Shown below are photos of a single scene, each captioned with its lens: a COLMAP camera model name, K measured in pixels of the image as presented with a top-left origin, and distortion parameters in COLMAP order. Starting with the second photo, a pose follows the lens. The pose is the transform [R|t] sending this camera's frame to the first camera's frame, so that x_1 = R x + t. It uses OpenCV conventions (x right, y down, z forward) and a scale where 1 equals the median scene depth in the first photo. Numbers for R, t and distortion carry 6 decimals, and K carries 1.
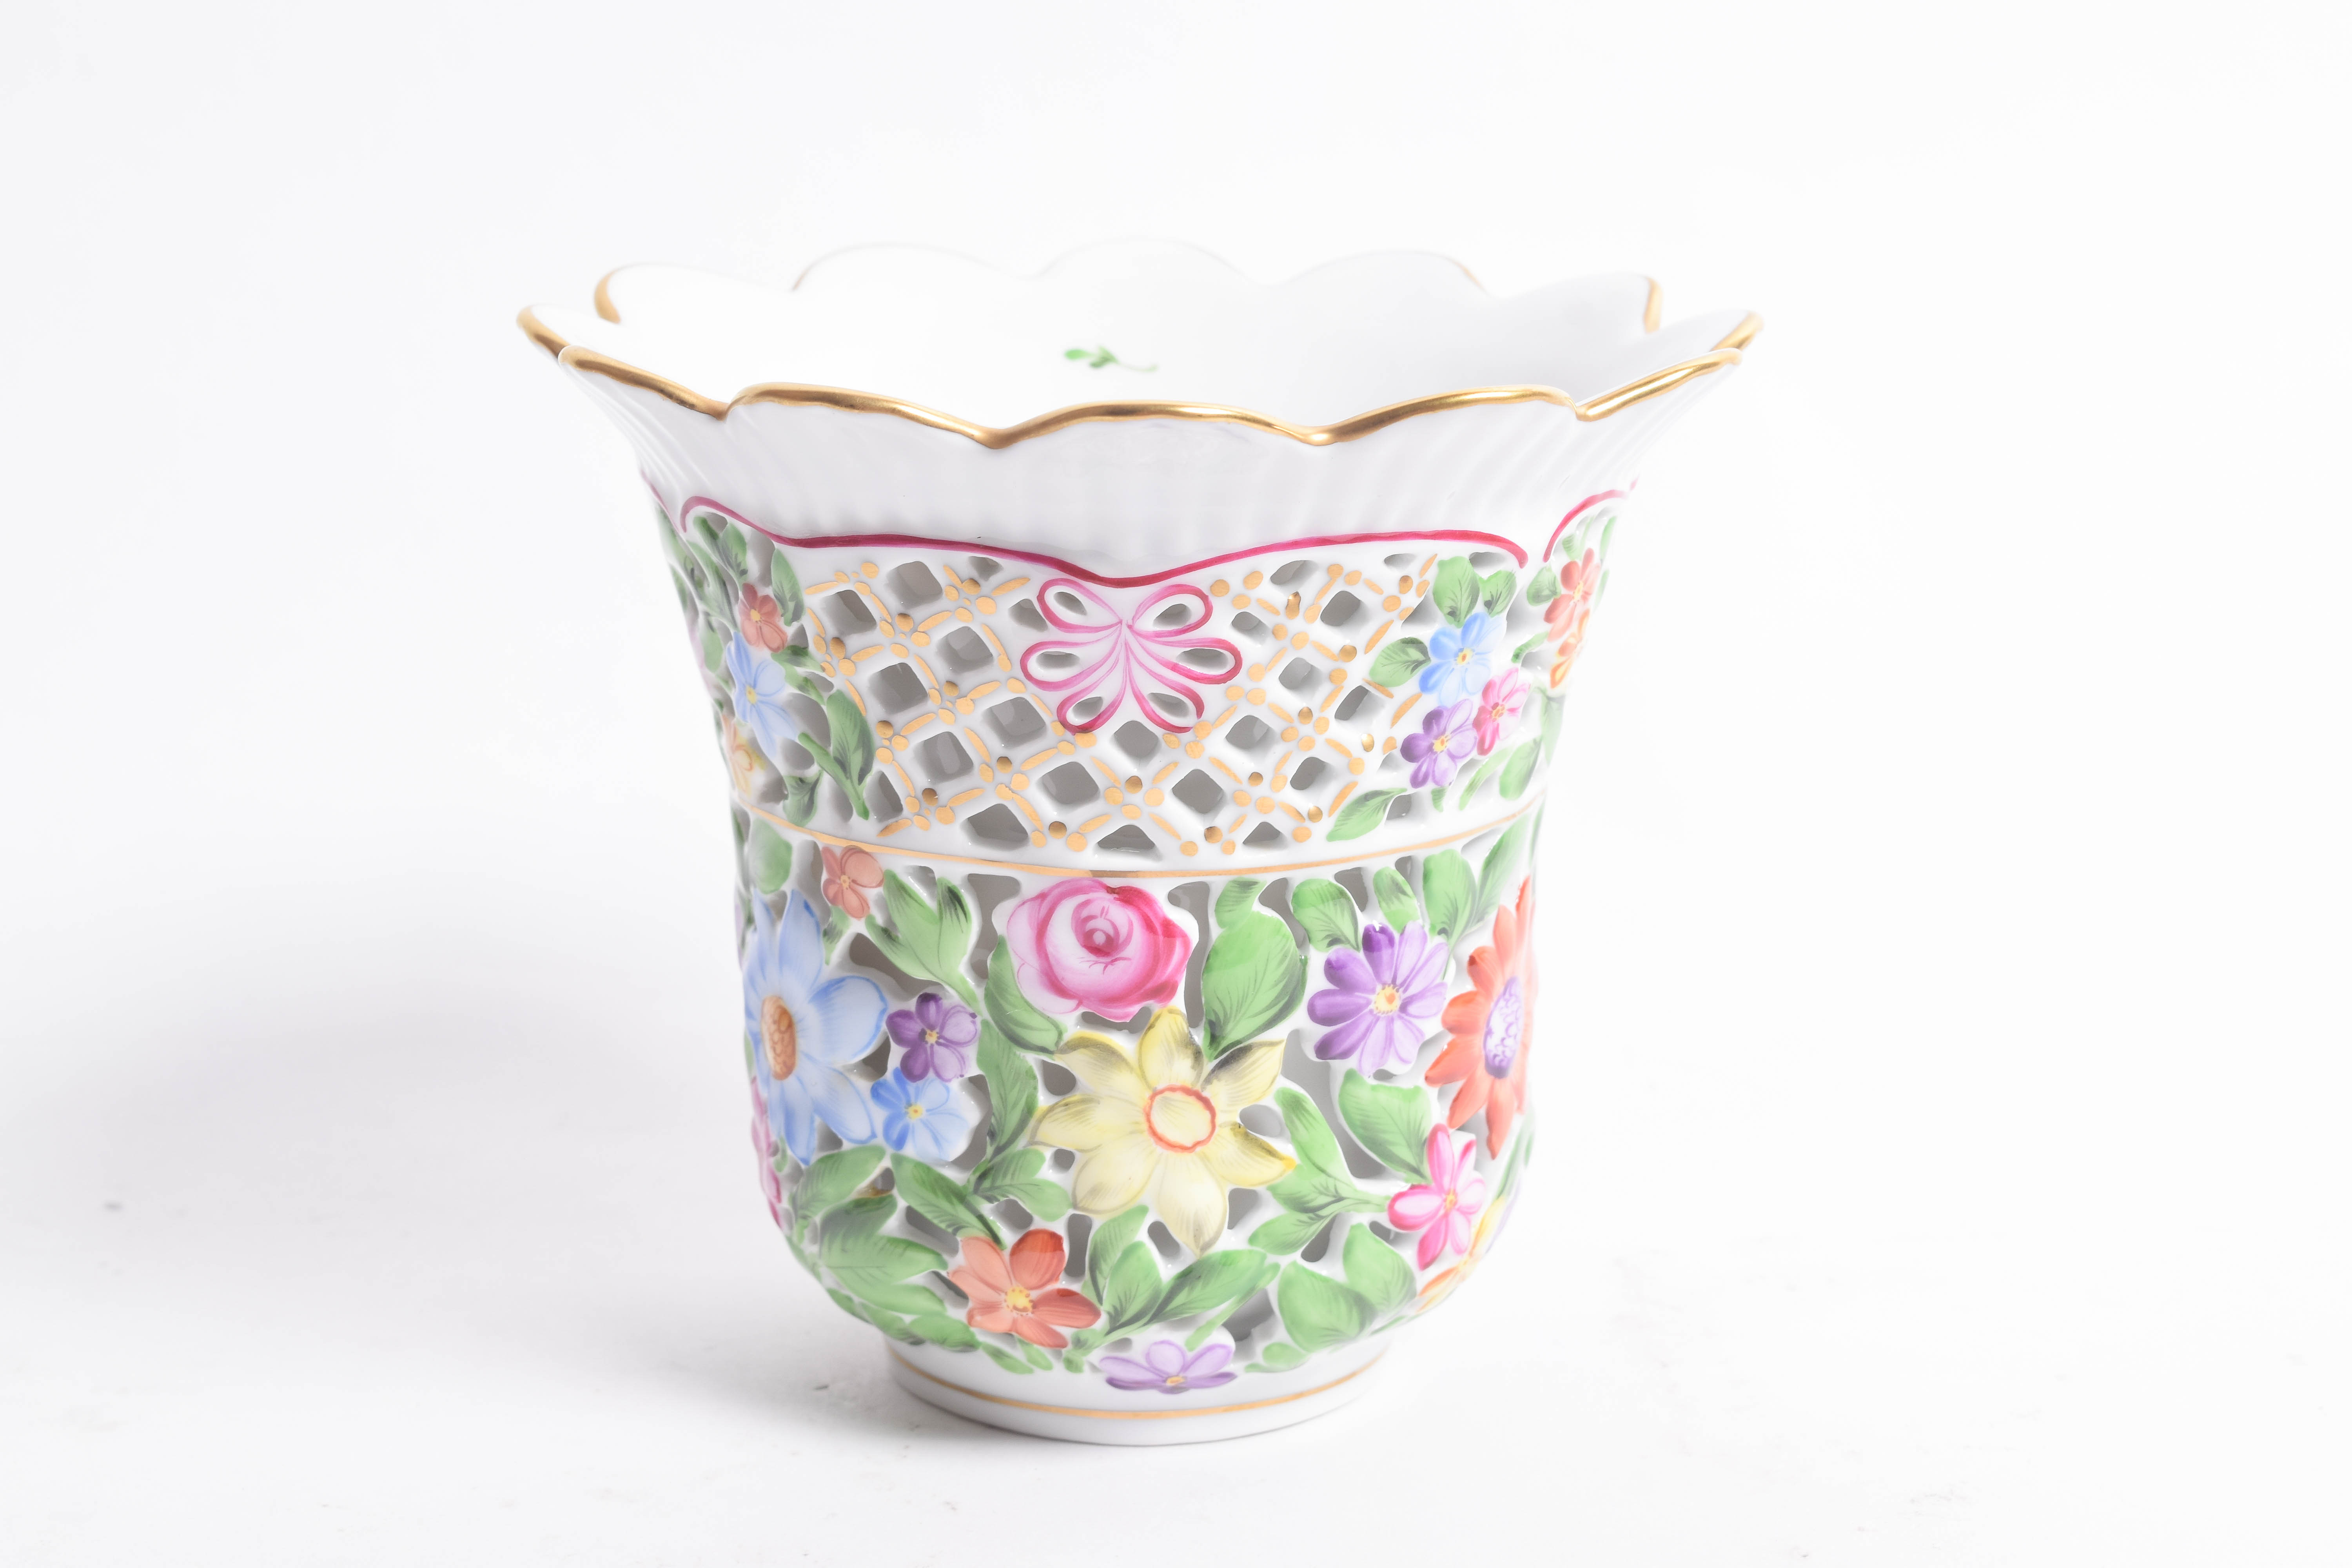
lens RADIAL K [[4832.8, 0, 1179.0], [0, 4832.8, 783.1], [0, 0, 1]] dist [0.056557, 0.000000]
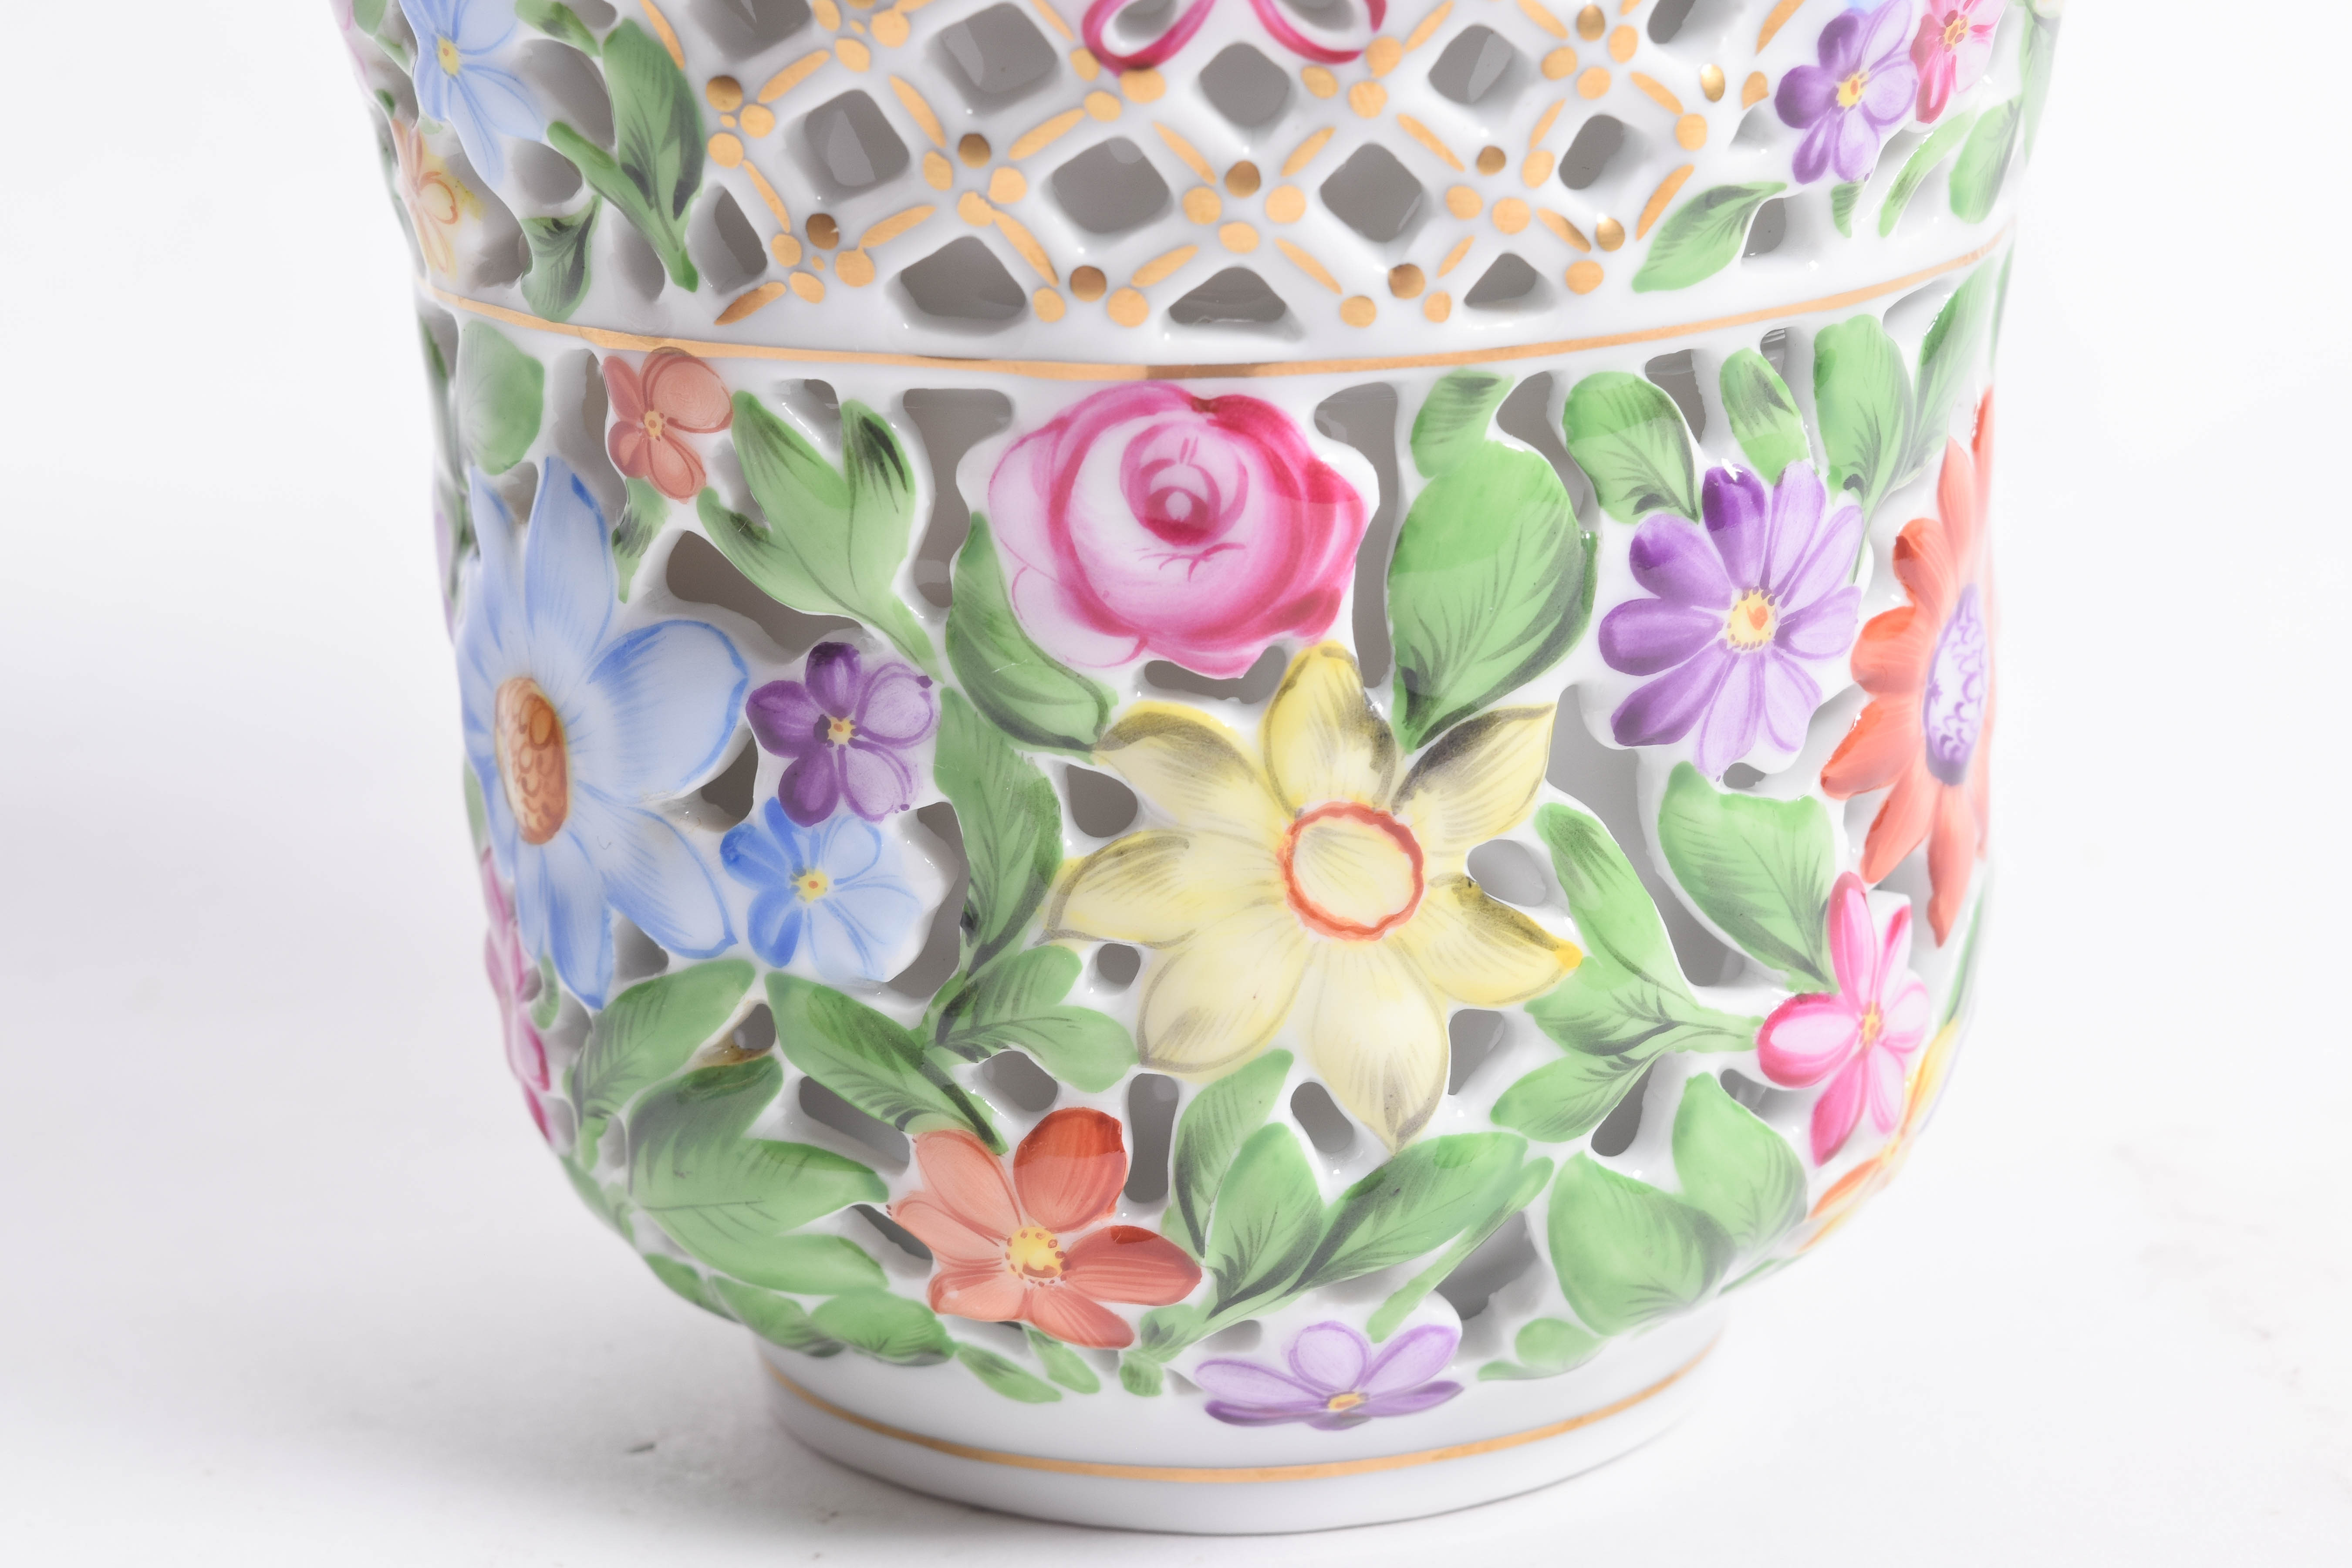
lens RADIAL K [[5664.4, 0, 1173.8], [0, 5664.4, 785.6], [0, 0, 1]] dist [0.024769, 0.000000]
pose [[0.998642, -0.039376, 0.034110, -0.037027], [0.039186, 0.999213, 0.006221, 0.055783], [-0.034328, -0.004876, 0.999399, 0.416264]]
